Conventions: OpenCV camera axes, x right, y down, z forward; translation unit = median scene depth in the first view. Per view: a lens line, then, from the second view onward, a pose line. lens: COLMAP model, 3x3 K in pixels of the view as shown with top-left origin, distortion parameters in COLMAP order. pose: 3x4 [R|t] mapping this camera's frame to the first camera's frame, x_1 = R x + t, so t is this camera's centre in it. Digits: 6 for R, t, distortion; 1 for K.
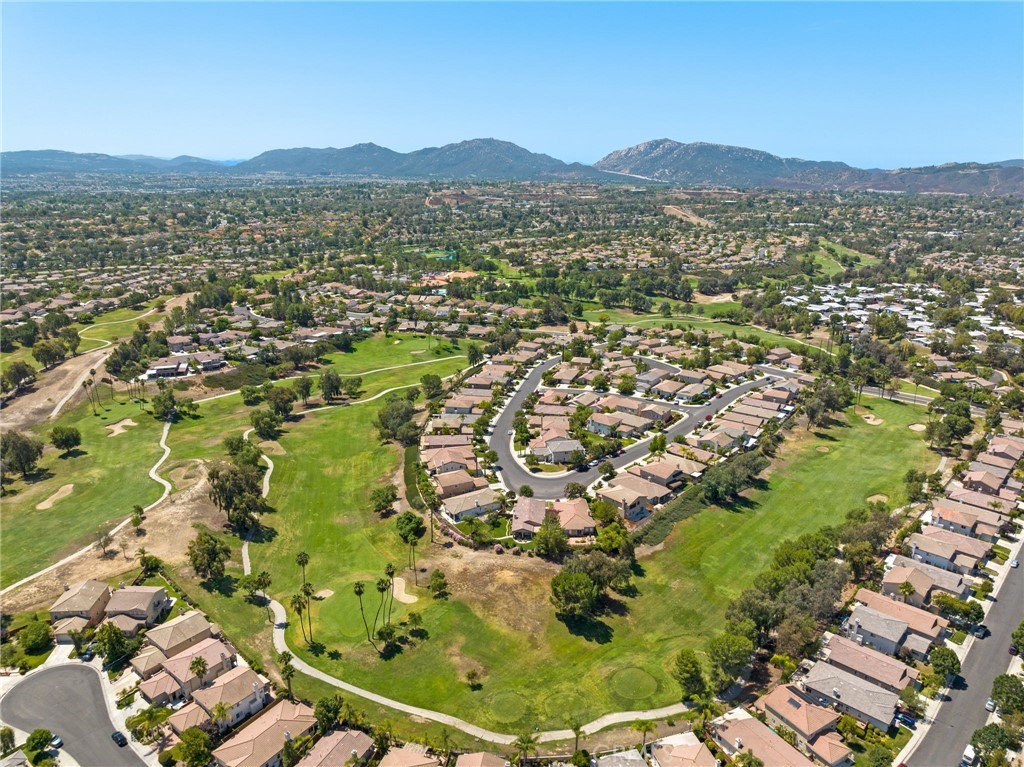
lens RADIAL K [[724.8, 0, 509.3], [0, 724.8, 379.9], [0, 0, 1]] dist [-0.035714, -0.002214]
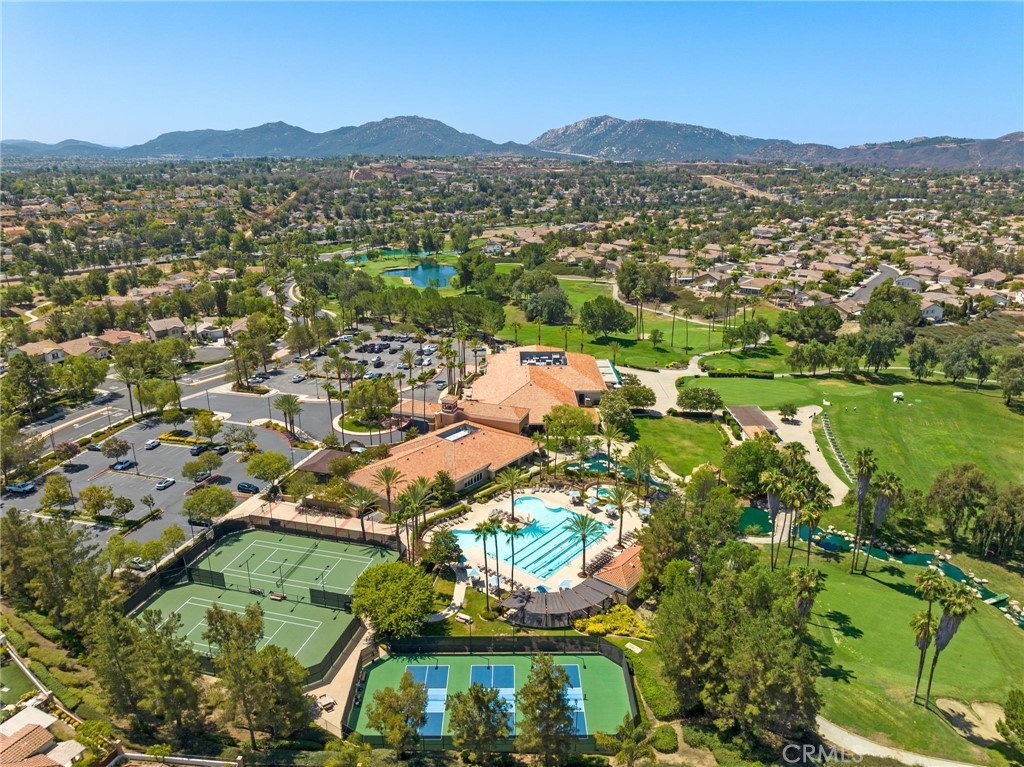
lens RADIAL K [[724.8, 0, 509.3], [0, 724.8, 379.9], [0, 0, 1]] dist [-0.035714, -0.002214]
pose [[0.994269, -0.035665, 0.100783, -0.093452], [0.033938, 0.999247, 0.018796, -0.131038], [-0.101378, -0.015268, 0.994731, 0.669620]]
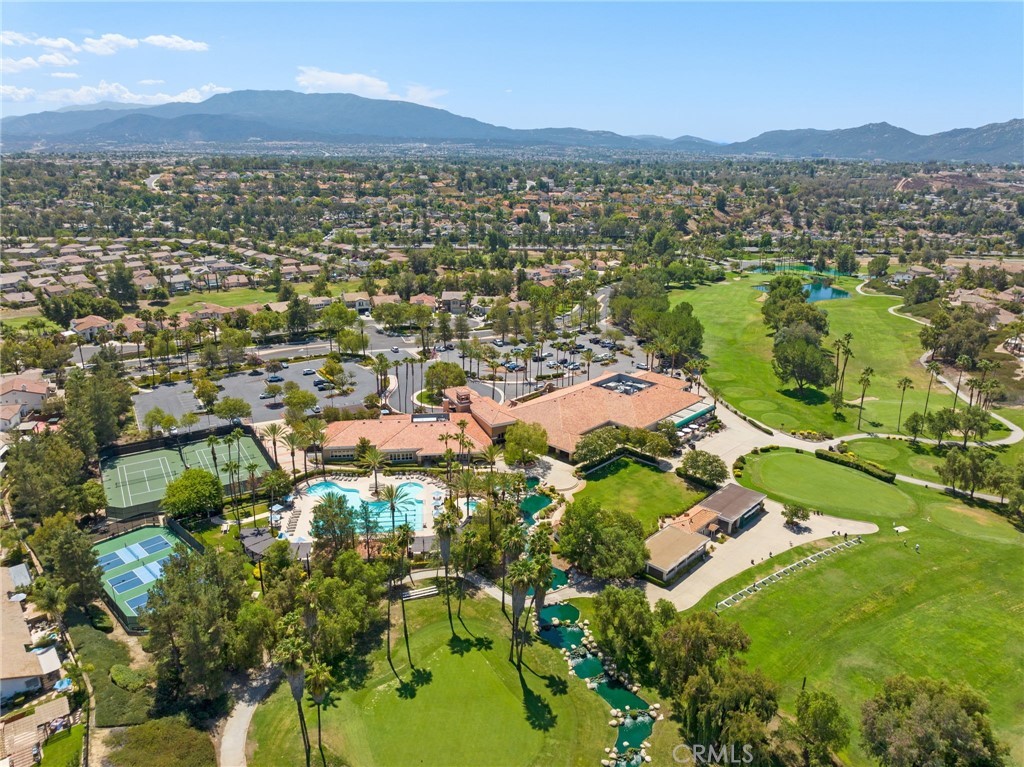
lens RADIAL K [[724.8, 0, 509.3], [0, 724.8, 379.9], [0, 0, 1]] dist [-0.035714, -0.002214]
pose [[0.790479, 0.198627, -0.579388, 0.038386], [-0.188108, 0.978968, 0.078969, -0.144923], [0.582888, 0.046565, 0.811217, 0.695471]]
